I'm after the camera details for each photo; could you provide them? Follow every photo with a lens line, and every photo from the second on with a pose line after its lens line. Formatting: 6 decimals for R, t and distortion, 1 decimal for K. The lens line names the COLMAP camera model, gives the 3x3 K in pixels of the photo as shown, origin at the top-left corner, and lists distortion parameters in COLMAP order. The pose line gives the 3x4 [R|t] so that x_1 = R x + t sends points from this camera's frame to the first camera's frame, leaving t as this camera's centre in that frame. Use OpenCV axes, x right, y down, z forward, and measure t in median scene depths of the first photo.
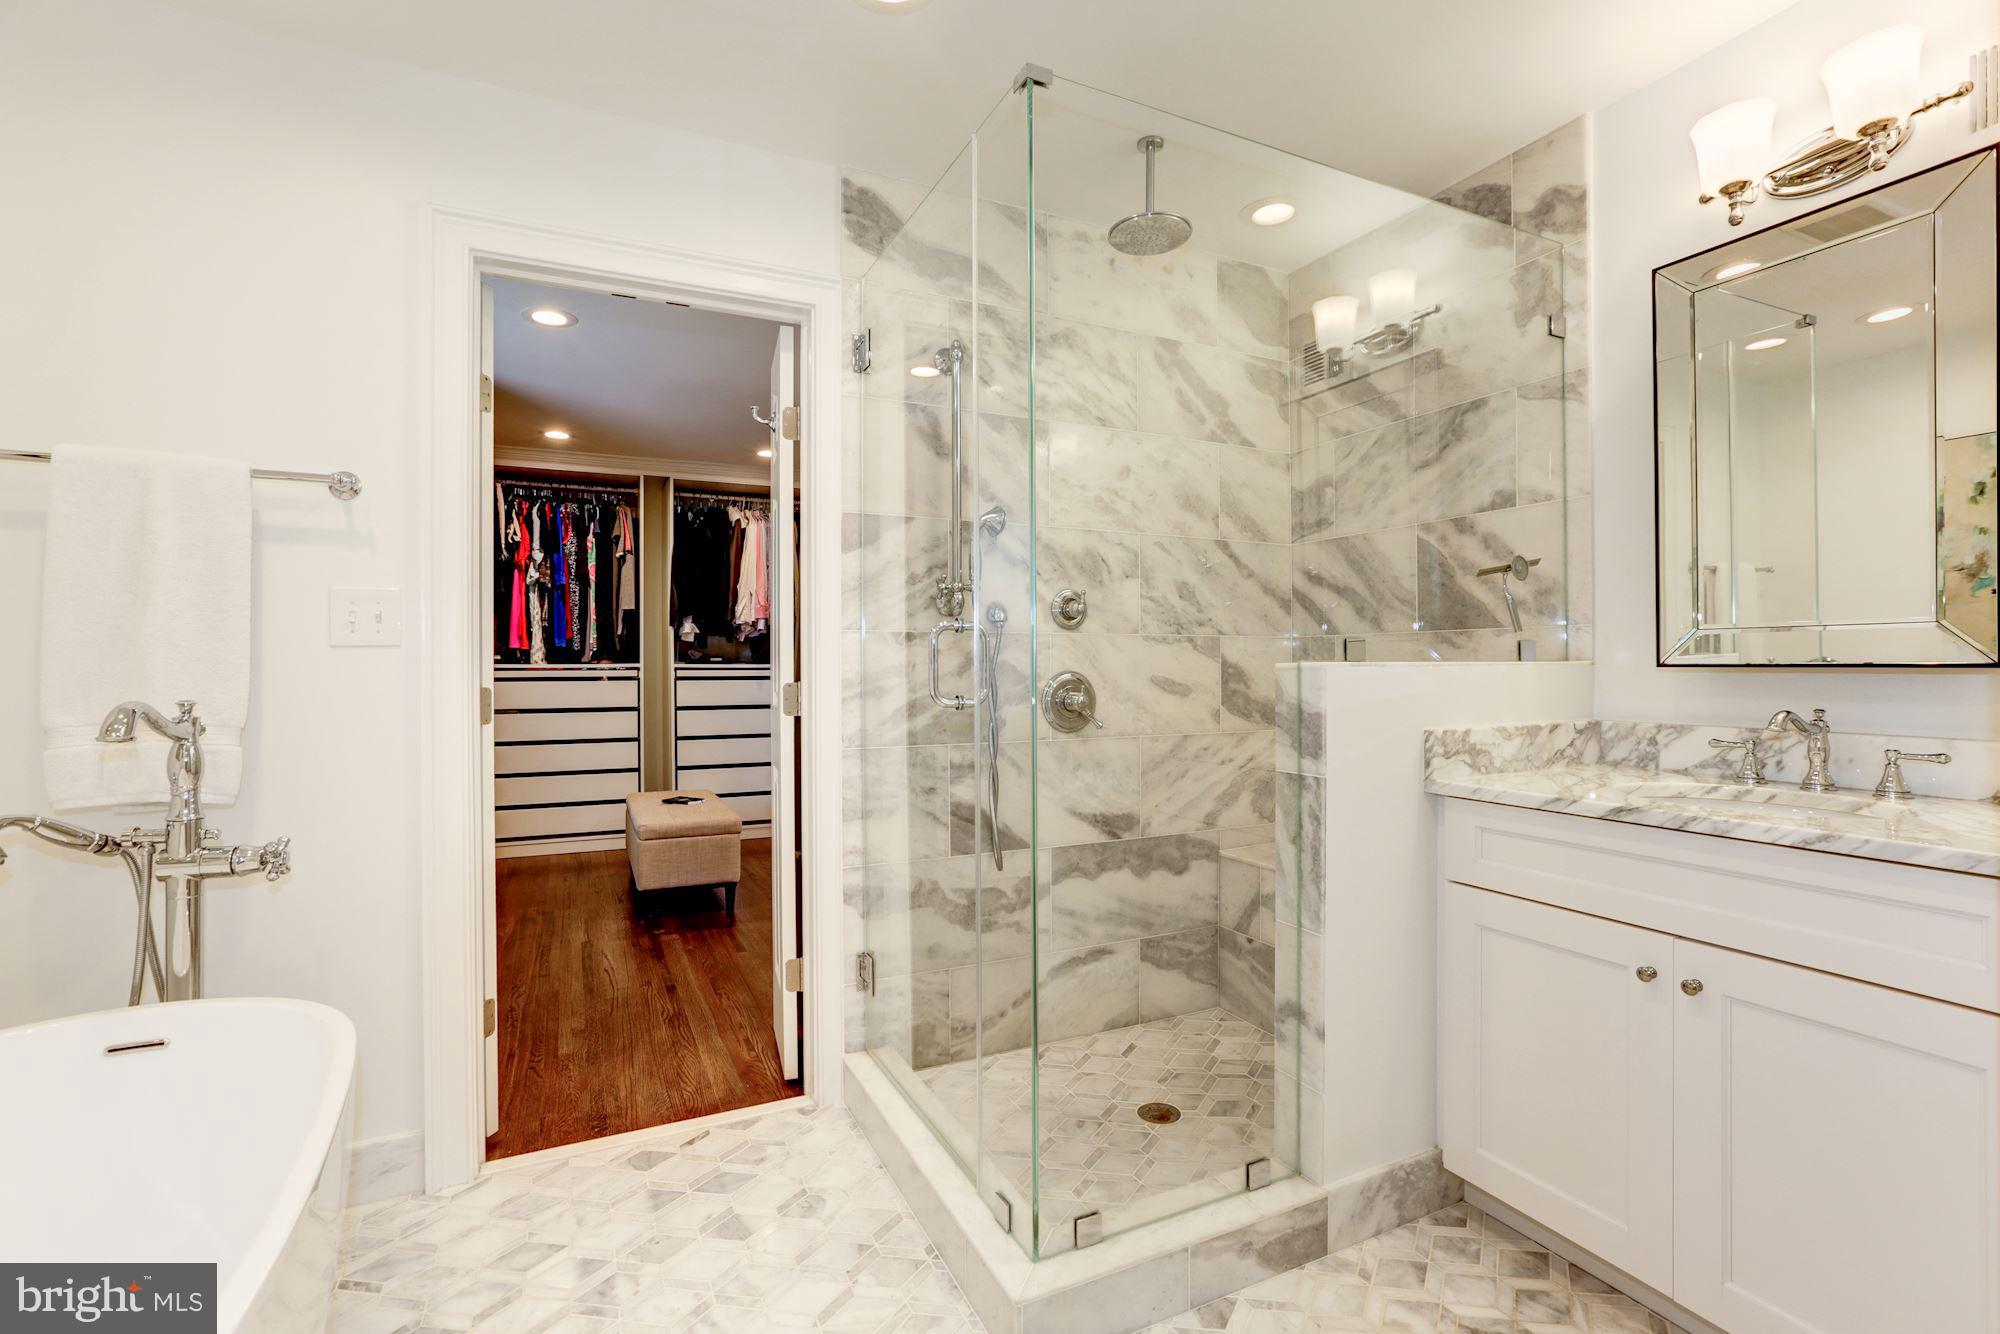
lens RADIAL K [[1015.7, 0, 1009.2], [0, 1015.7, 662.5], [0, 0, 1]] dist [-0.000751, 0.000154]
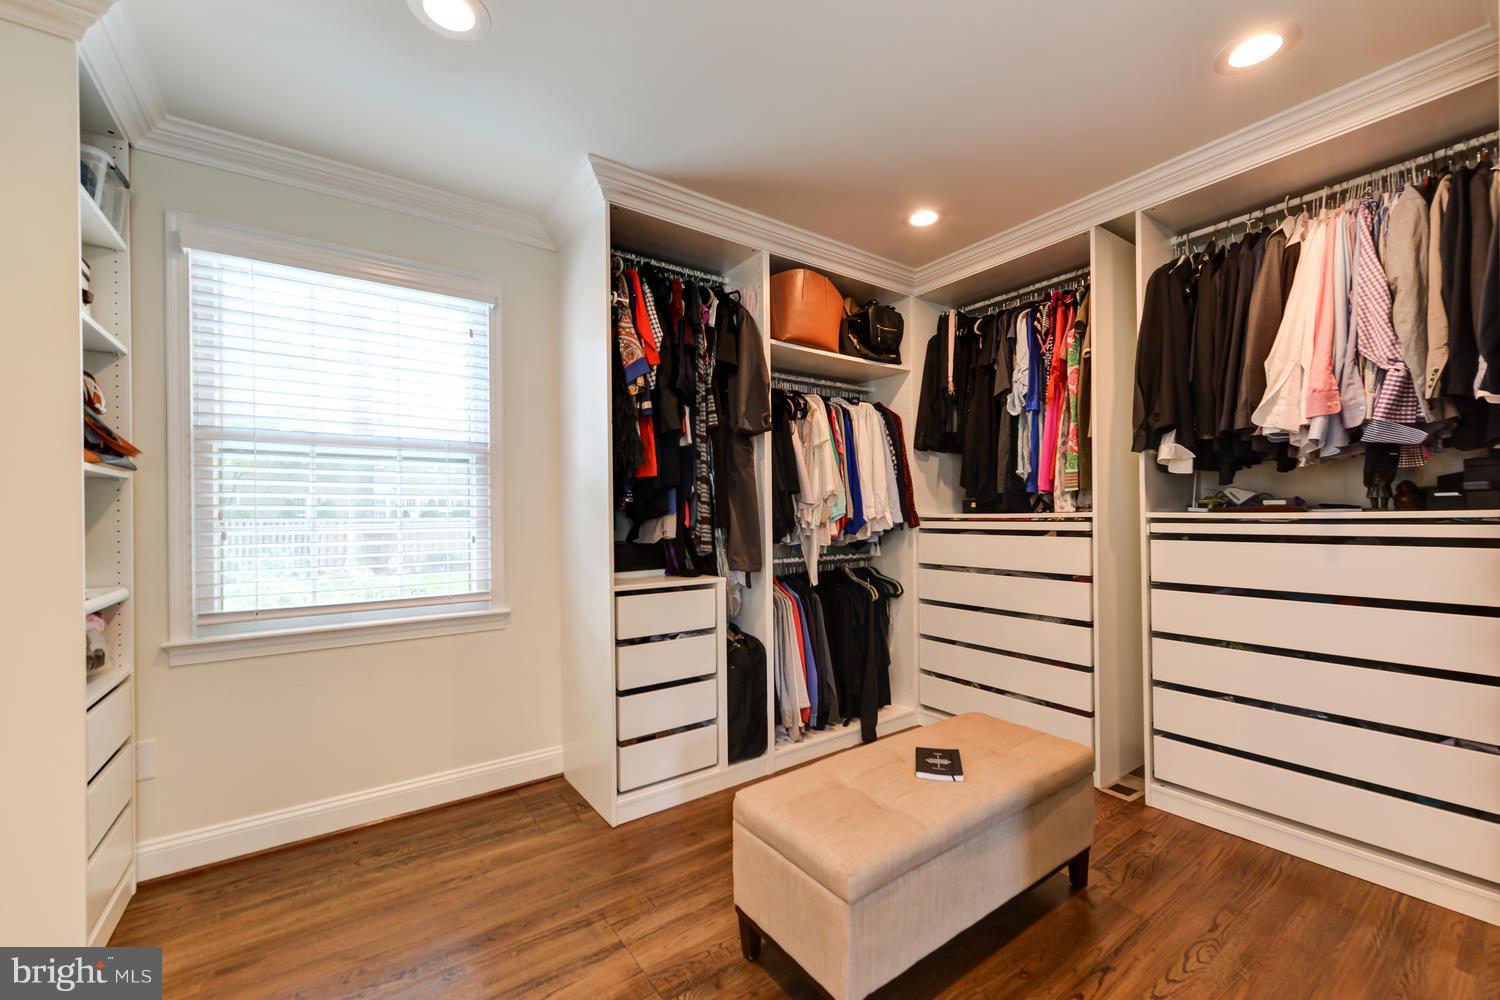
lens RADIAL K [[595.8, 0, 771.2], [0, 595.8, 511.6], [0, 0, 1]] dist [0.006316, -0.000022]
pose [[0.199951, -0.000931, -0.979805, -0.020381], [-0.000358, 0.999999, -0.001024, 0.001541], [0.979806, 0.000556, 0.199951, 0.705708]]
